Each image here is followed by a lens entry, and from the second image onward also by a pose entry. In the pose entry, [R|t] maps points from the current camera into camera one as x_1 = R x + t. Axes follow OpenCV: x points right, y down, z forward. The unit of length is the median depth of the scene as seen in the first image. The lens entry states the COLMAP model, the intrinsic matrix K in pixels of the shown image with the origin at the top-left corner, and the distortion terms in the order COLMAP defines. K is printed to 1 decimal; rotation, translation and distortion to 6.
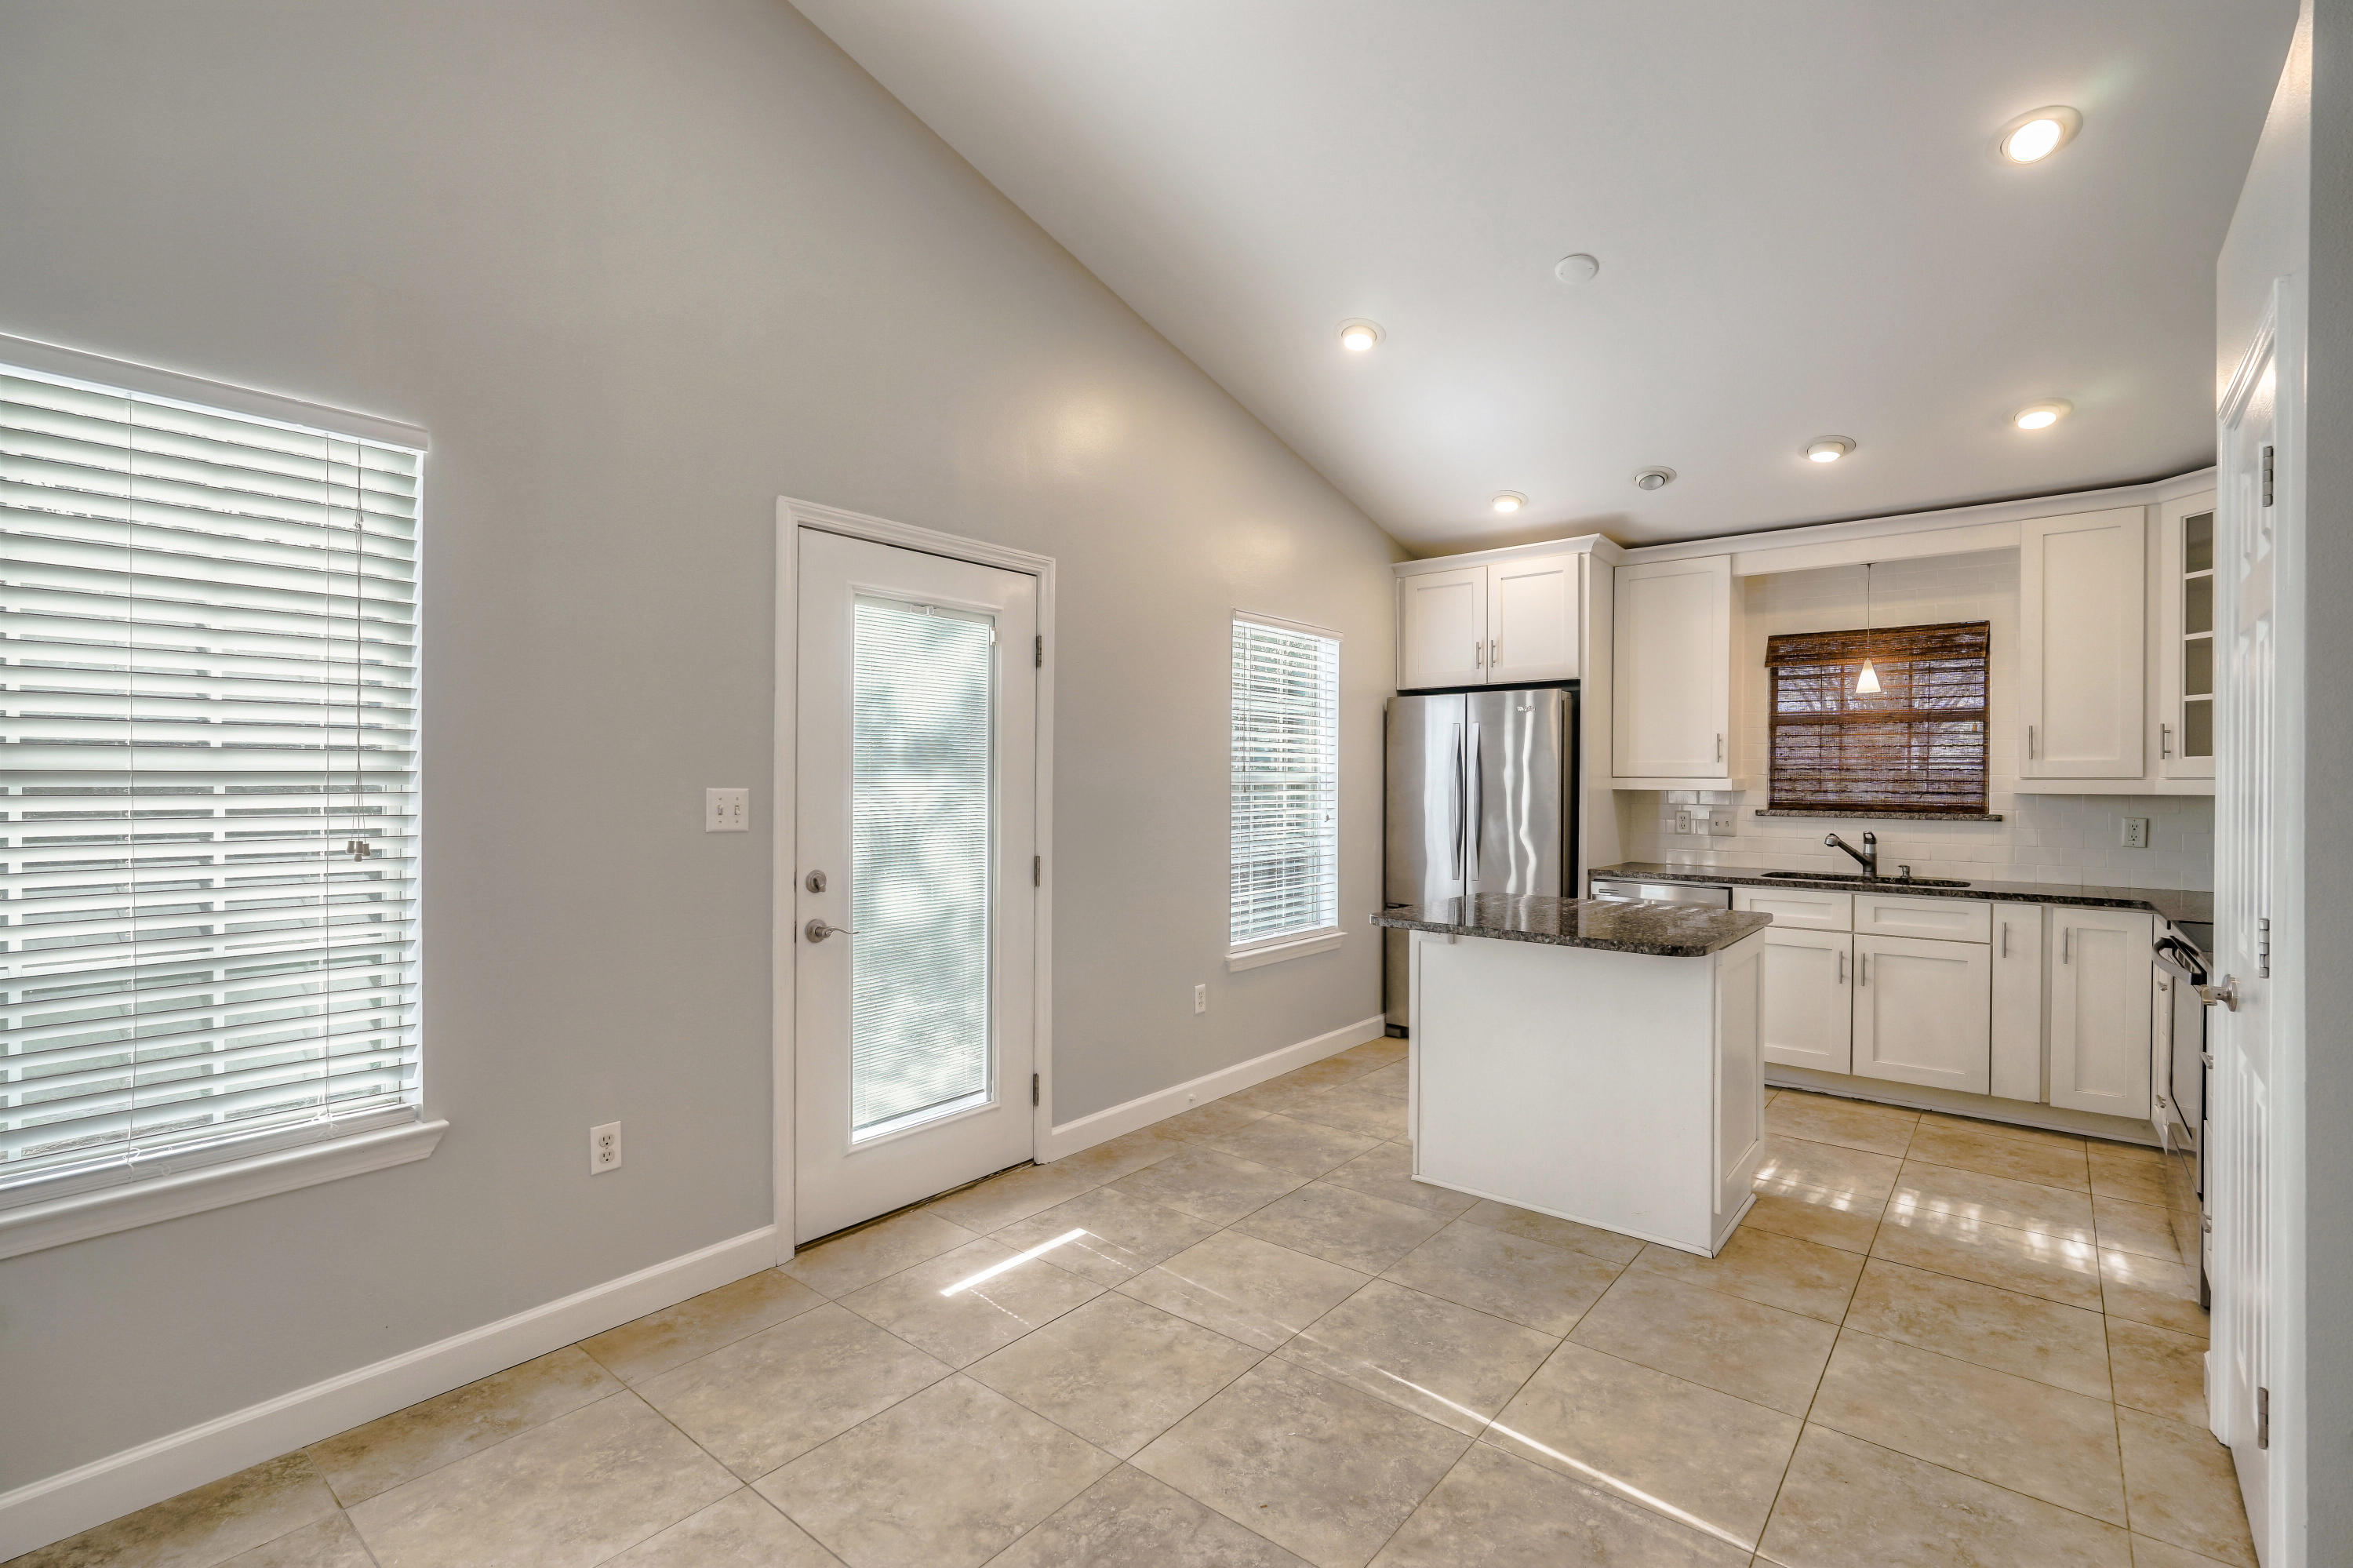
lens RADIAL K [[1056.9, 0, 1179.4], [0, 1056.9, 779.0], [0, 0, 1]] dist [-0.011246, 0.004184]
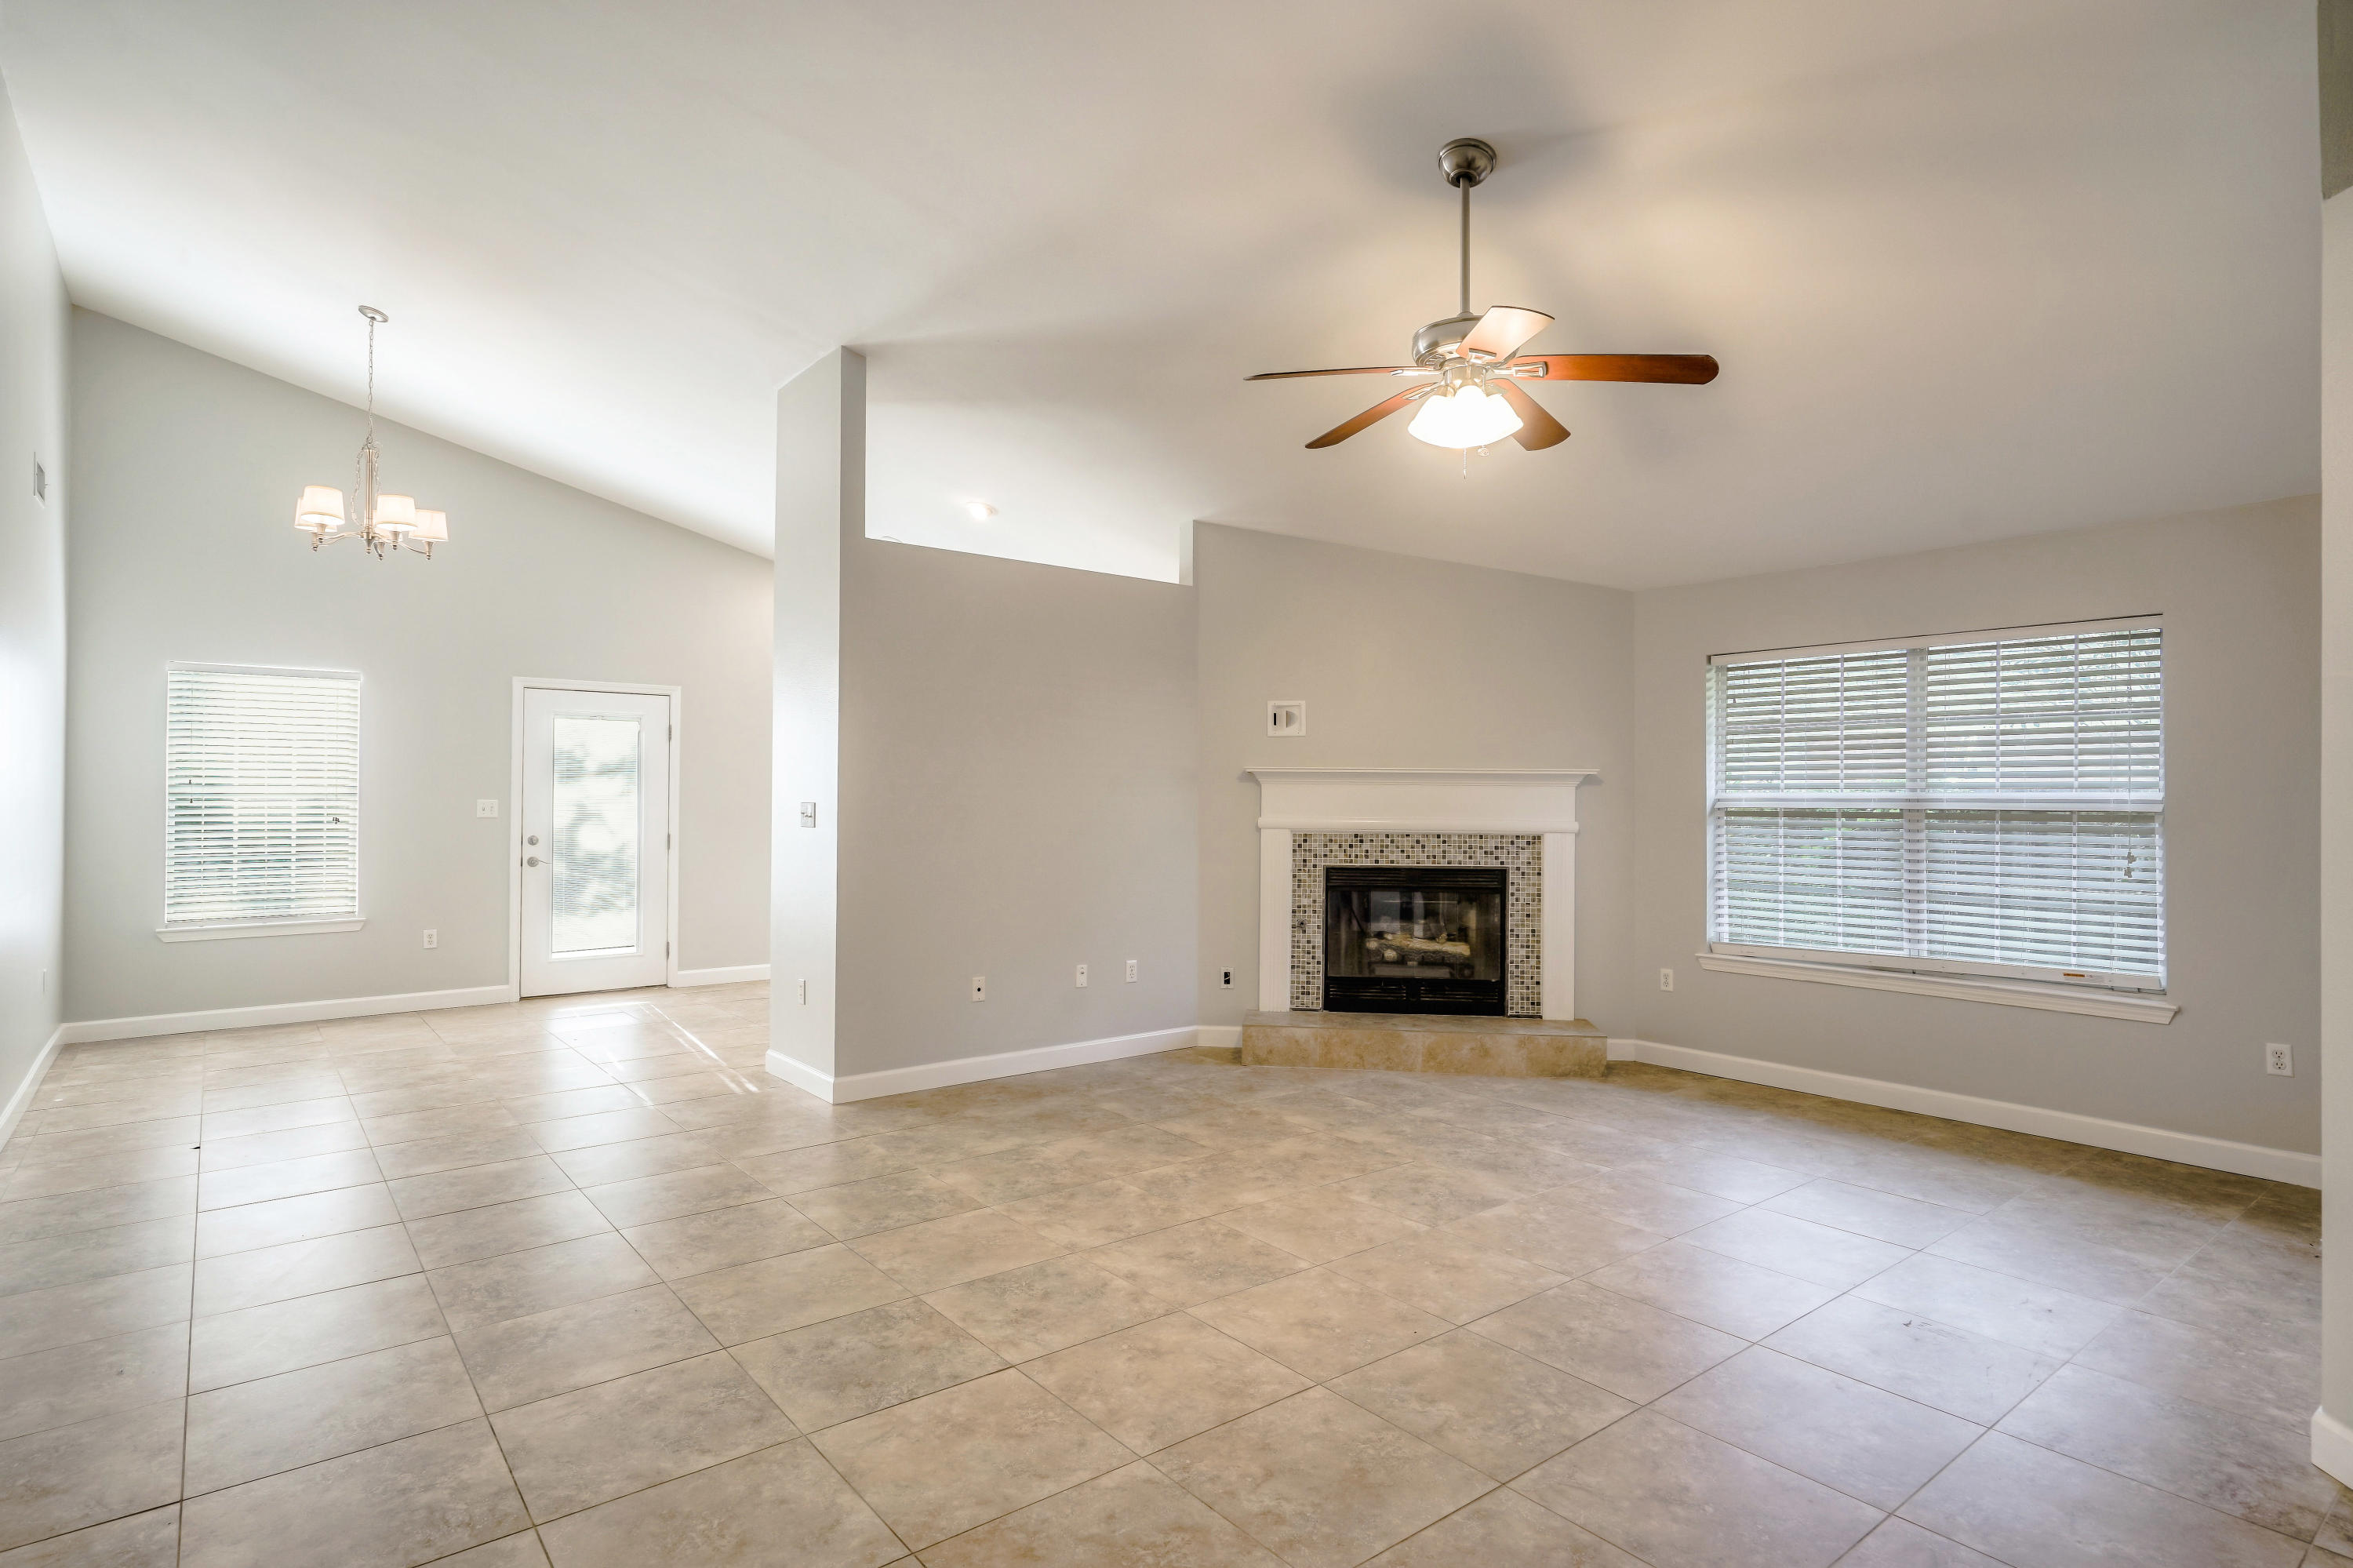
lens RADIAL K [[1200.5, 0, 1176.5], [0, 1200.5, 784.0], [0, 0, 1]] dist [0.001633, 0.000859]
pose [[0.977919, -0.002040, -0.208975, 1.174675], [-0.001173, 0.999883, -0.015248, 0.008748], [0.208982, 0.015156, 0.977802, -0.947793]]
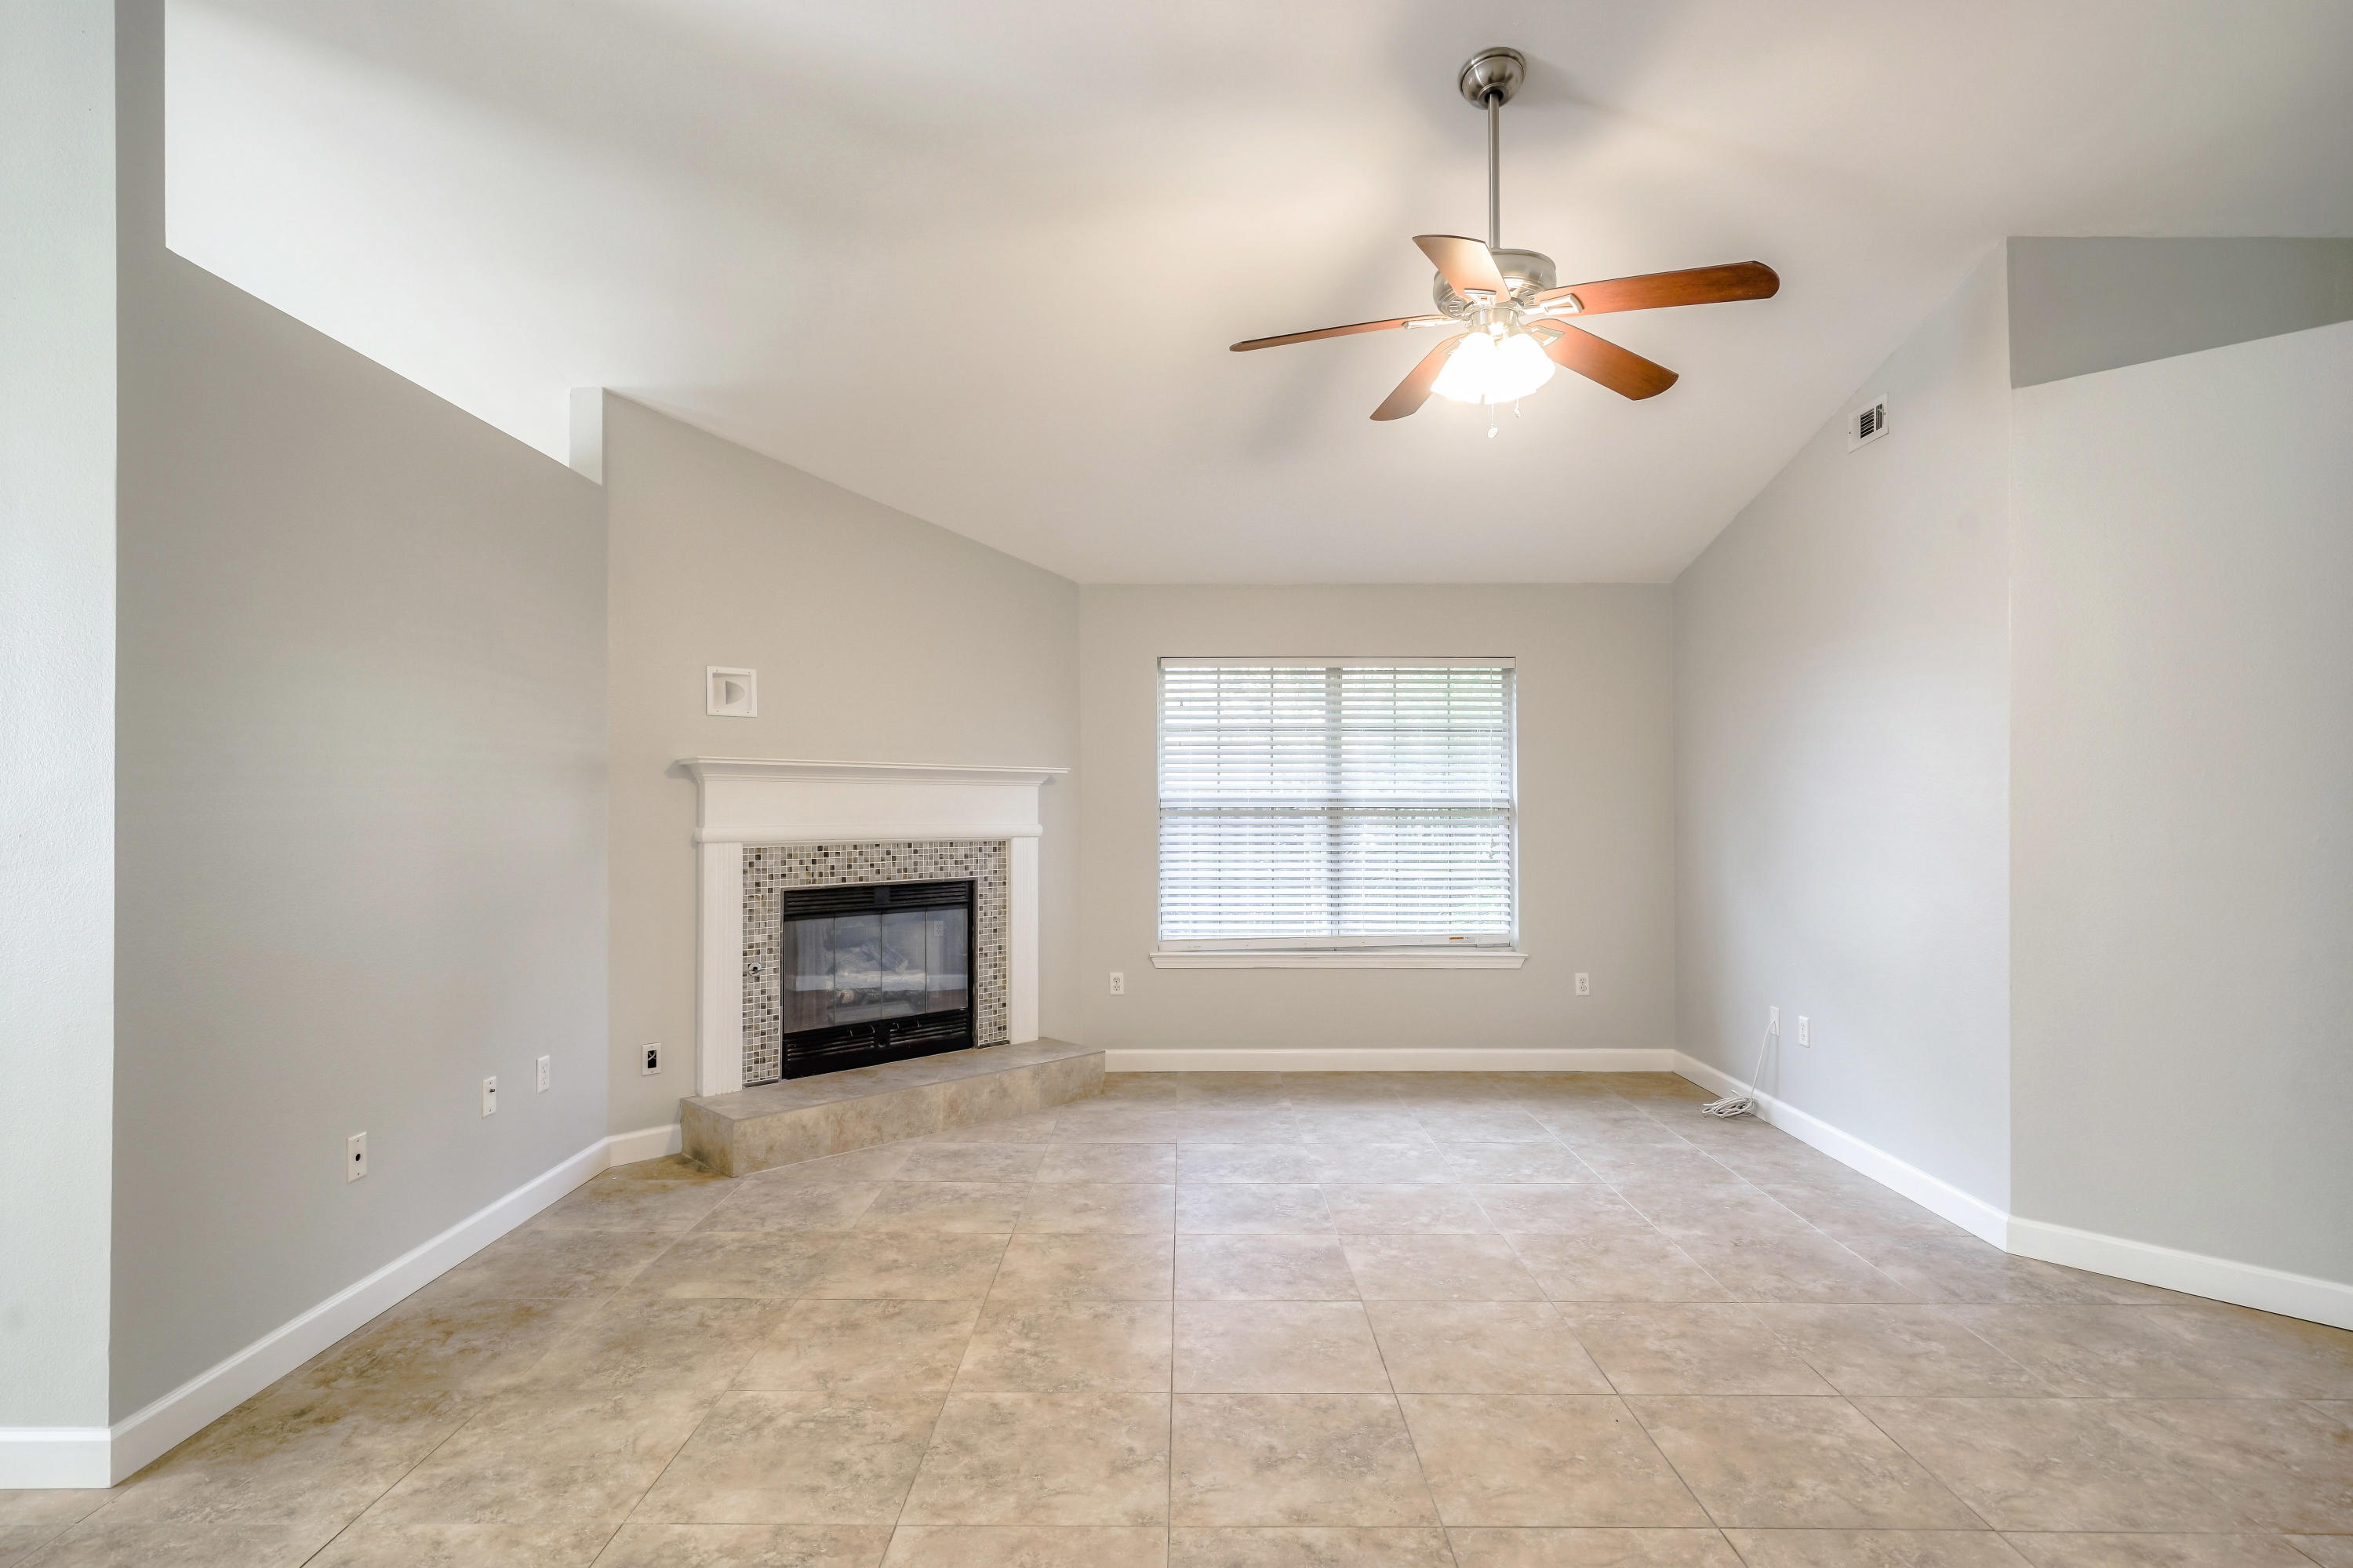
lens RADIAL K [[1200.5, 0, 1176.5], [0, 1200.5, 784.0], [0, 0, 1]] dist [0.001633, 0.000859]
pose [[0.776995, 0.004859, 0.629488, 0.575225], [0.005467, 0.999880, -0.014466, 0.006509], [-0.629483, 0.014681, 0.776876, -0.536117]]
